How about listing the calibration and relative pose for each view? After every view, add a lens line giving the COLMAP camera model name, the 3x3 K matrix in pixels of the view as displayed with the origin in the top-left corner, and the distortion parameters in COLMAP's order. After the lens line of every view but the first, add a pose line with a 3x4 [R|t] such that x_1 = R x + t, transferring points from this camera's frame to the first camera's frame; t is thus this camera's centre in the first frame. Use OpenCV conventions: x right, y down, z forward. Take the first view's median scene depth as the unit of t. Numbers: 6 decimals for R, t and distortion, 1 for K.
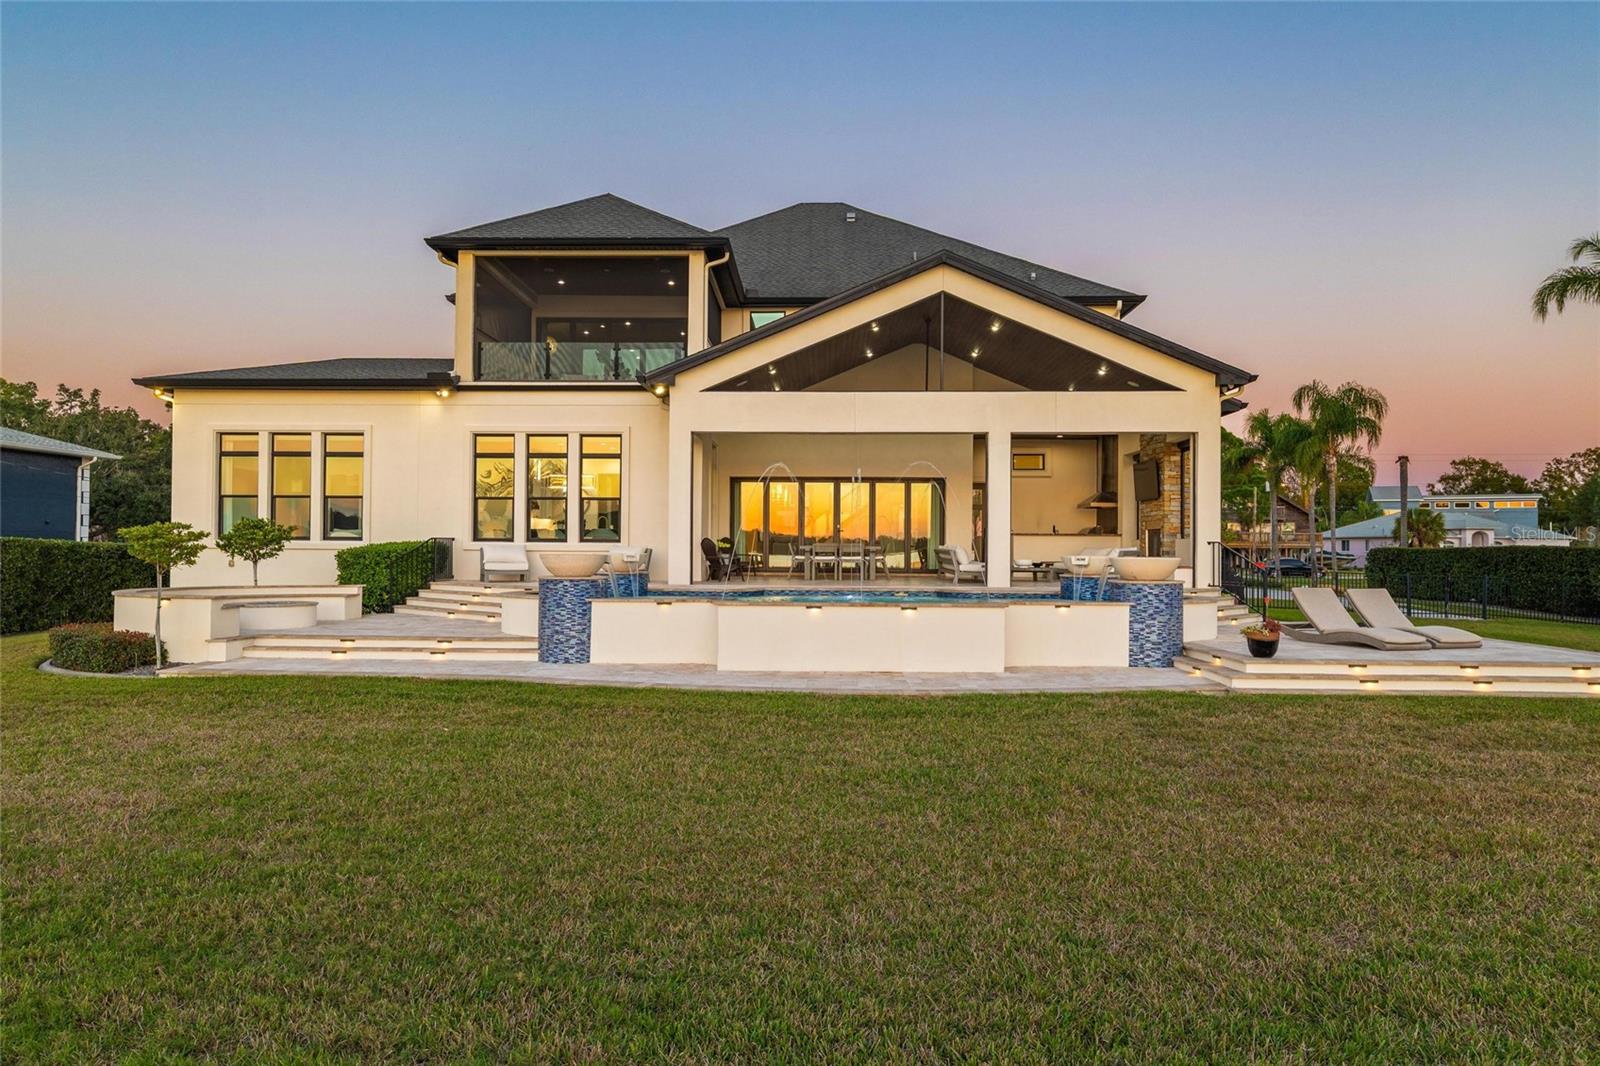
lens RADIAL K [[1022.9, 0, 800.1], [0, 1022.9, 541.8], [0, 0, 1]] dist [-0.009648, -0.001066]
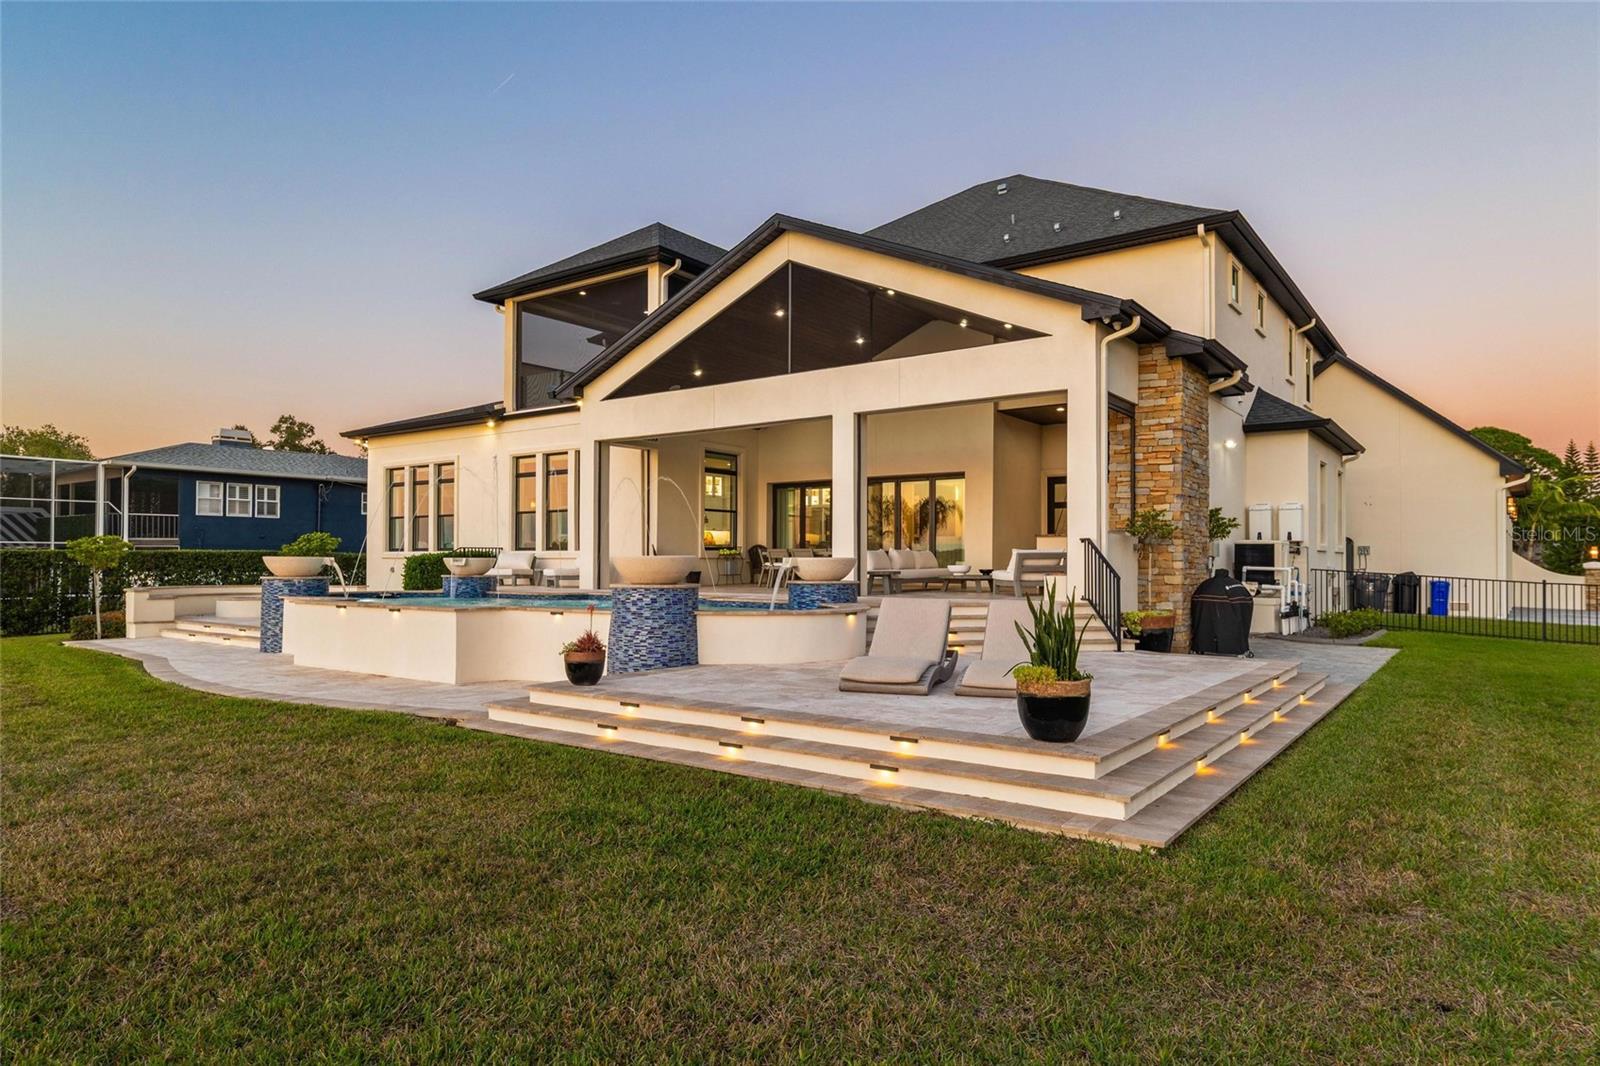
lens RADIAL K [[985.1, 0, 798.4], [0, 985.1, 530.0], [0, 0, 1]] dist [-0.005918, -0.000472]
pose [[0.815787, -0.023002, -0.577895, 0.576342], [0.003752, 0.999398, -0.034483, 0.014864], [0.578340, 0.025963, 0.815383, 0.291401]]
